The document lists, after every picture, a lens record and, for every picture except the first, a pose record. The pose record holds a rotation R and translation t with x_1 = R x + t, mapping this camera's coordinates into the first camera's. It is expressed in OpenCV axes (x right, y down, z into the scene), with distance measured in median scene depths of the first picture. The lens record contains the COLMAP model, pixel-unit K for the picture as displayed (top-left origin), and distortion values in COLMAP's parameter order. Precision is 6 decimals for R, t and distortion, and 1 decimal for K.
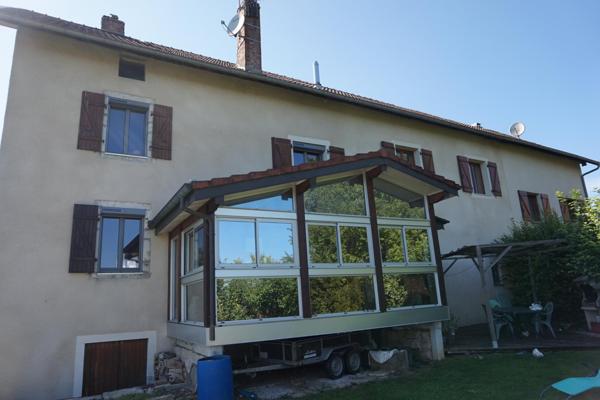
lens RADIAL K [[413.9, 0, 302.4], [0, 413.9, 201.3], [0, 0, 1]] dist [-0.002034, 0.002823]
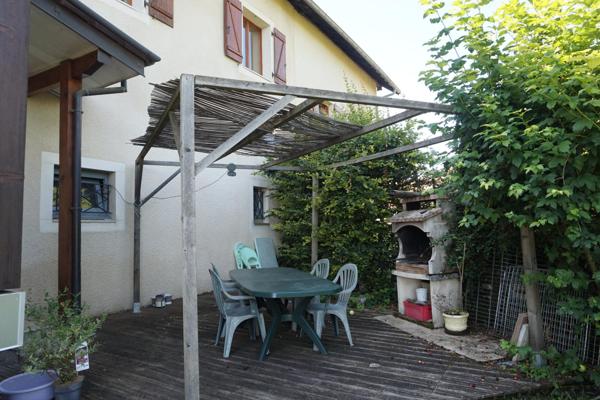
lens RADIAL K [[413.9, 0, 298.8], [0, 413.9, 199.8], [0, 0, 1]] dist [-0.002034, 0.002823]
pose [[0.877452, 0.074825, 0.473793, 0.284116], [-0.141797, 0.984075, 0.107191, 0.115882], [-0.458227, -0.161238, 0.874088, 0.550131]]
